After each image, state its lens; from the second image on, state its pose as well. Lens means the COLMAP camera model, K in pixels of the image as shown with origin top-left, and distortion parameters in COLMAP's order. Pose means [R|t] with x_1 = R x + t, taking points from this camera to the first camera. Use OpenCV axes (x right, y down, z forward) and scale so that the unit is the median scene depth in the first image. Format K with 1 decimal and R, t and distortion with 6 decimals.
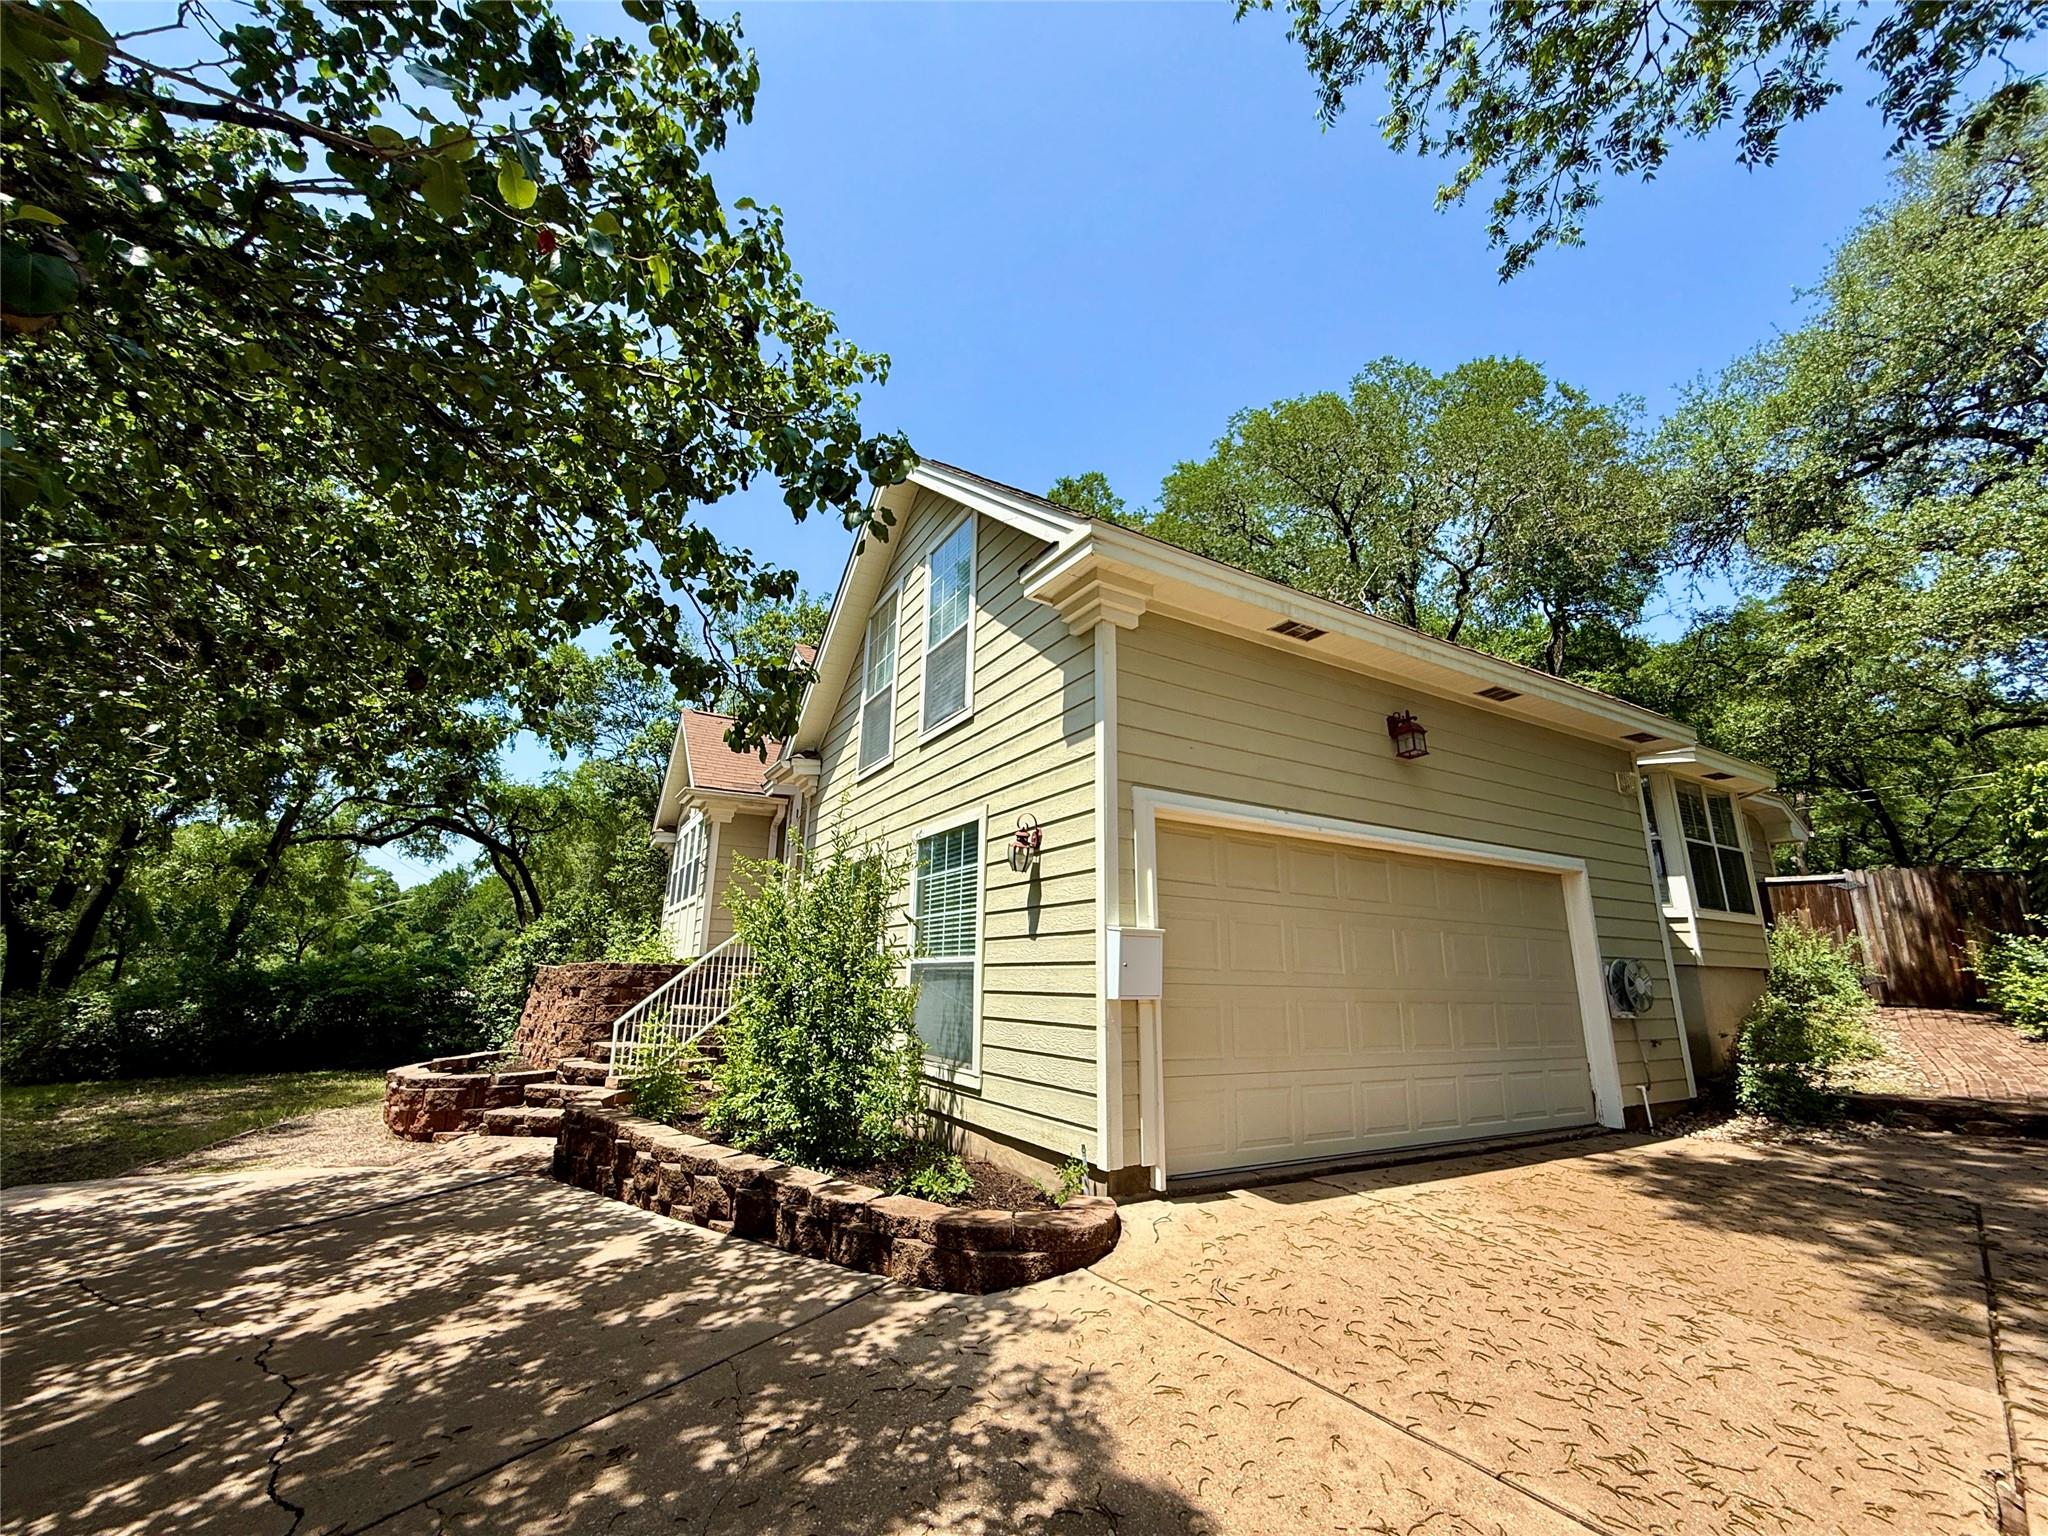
lens RADIAL K [[817.2, 0, 1019.2], [0, 817.2, 768.5], [0, 0, 1]] dist [-0.000524, 0.000073]
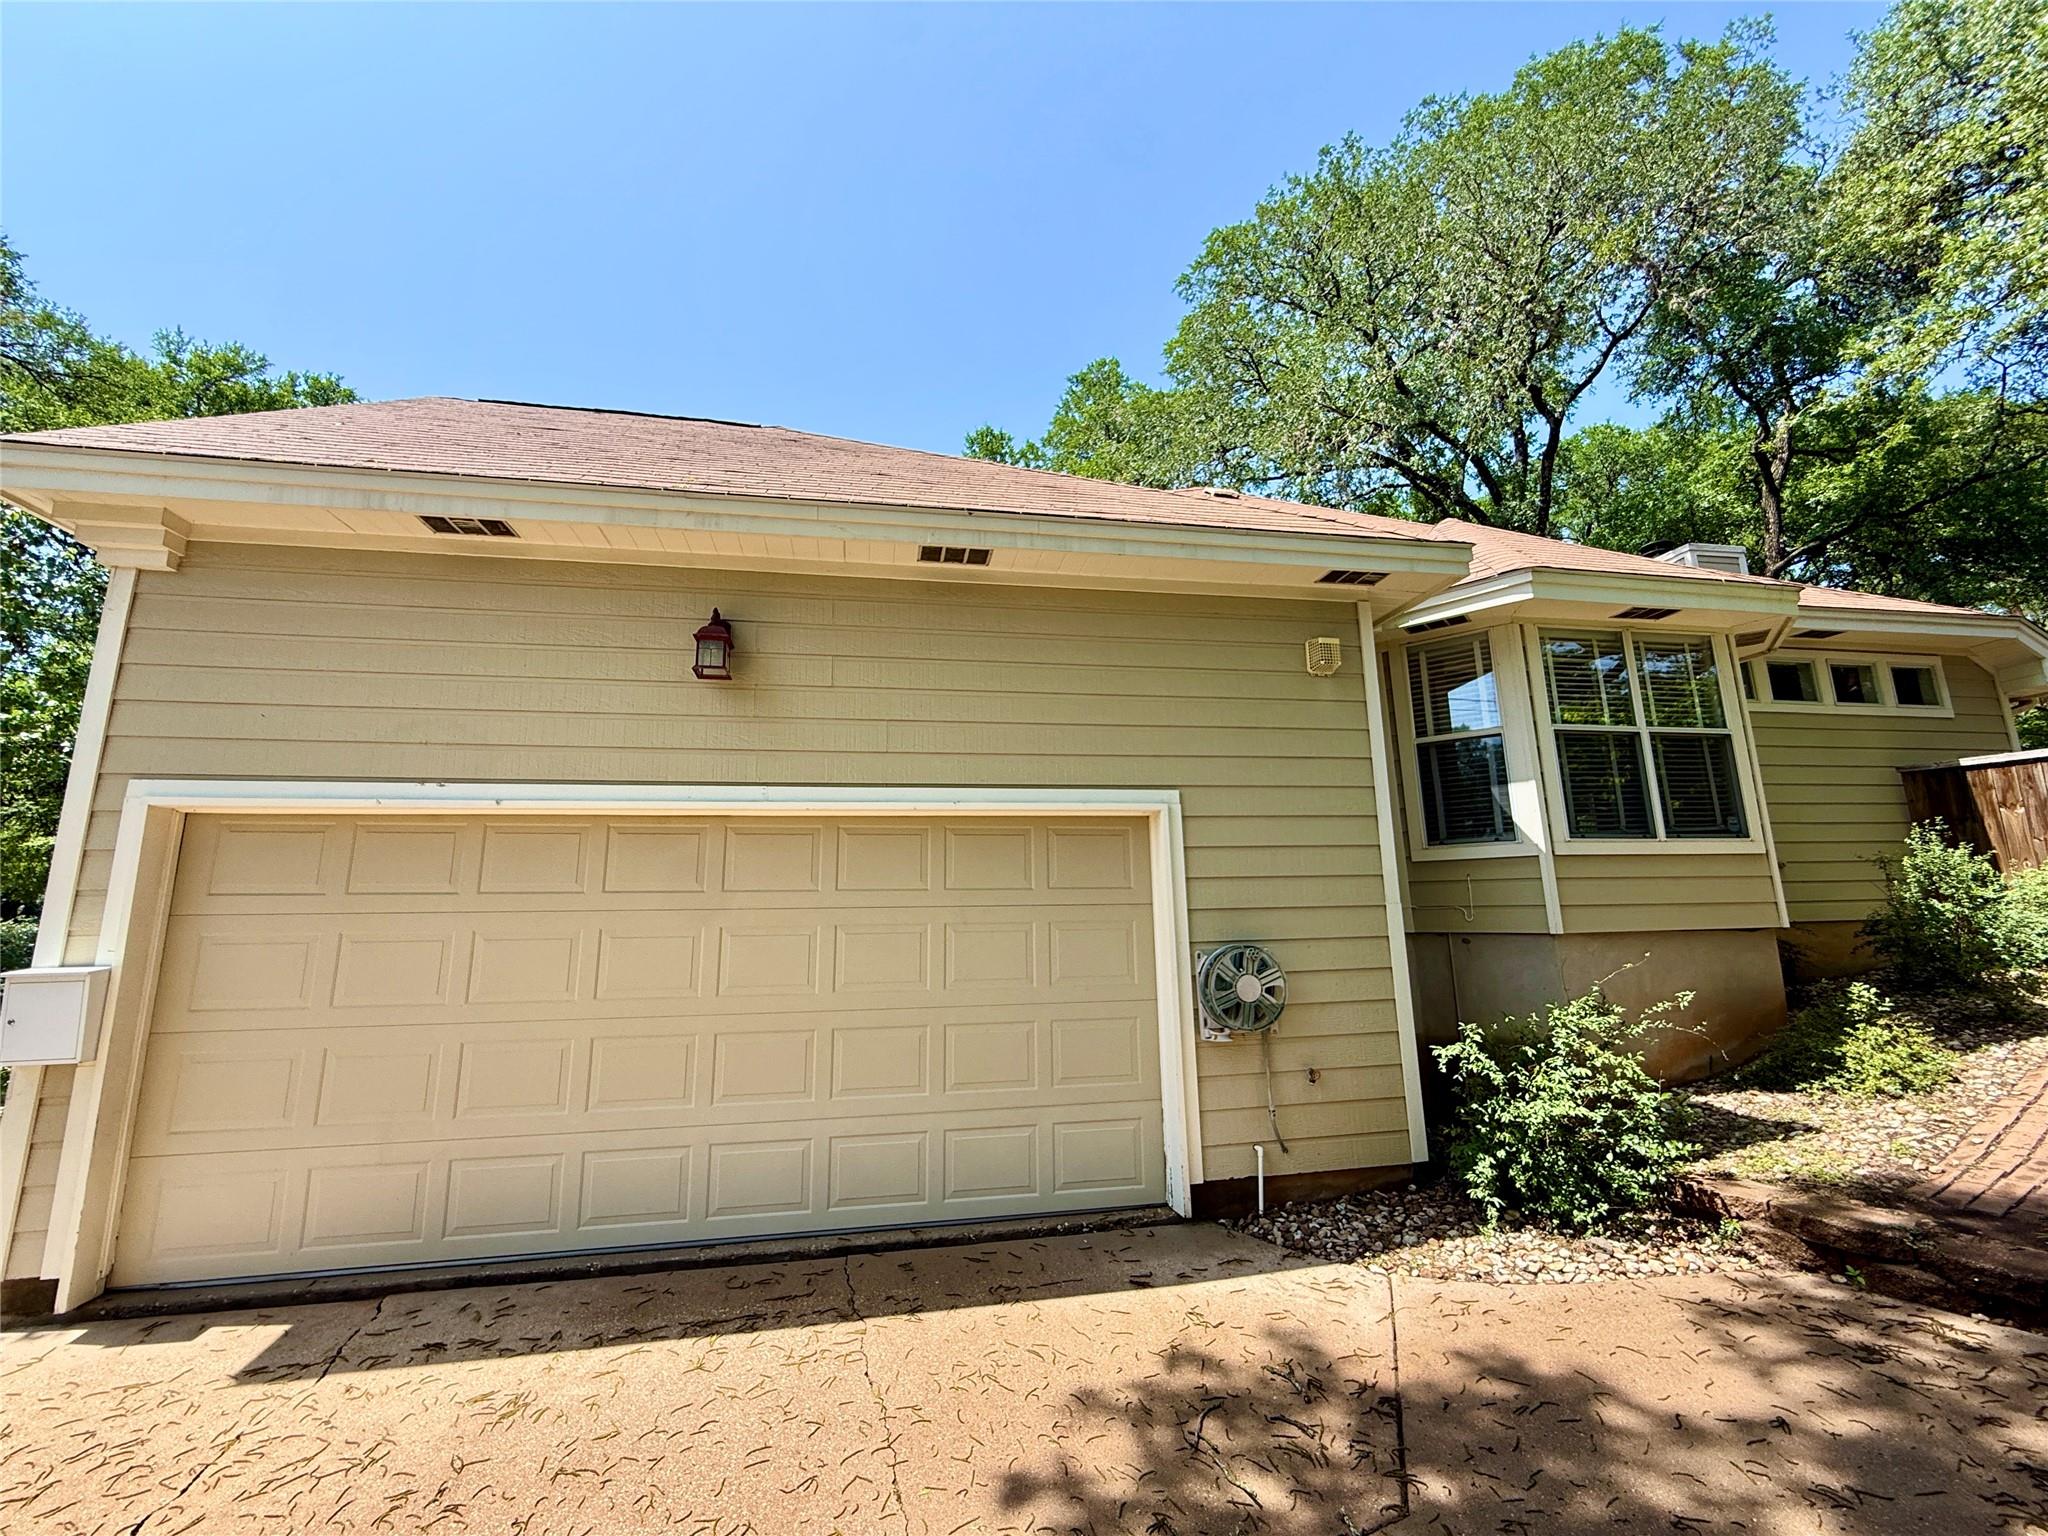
lens RADIAL K [[817.2, 0, 1019.2], [0, 817.2, 768.5], [0, 0, 1]] dist [-0.000524, 0.000073]
pose [[0.941016, -0.096952, -0.324174, 0.851595], [0.119294, 0.991613, 0.049723, 0.052553], [0.316634, -0.085462, 0.944690, 0.394138]]
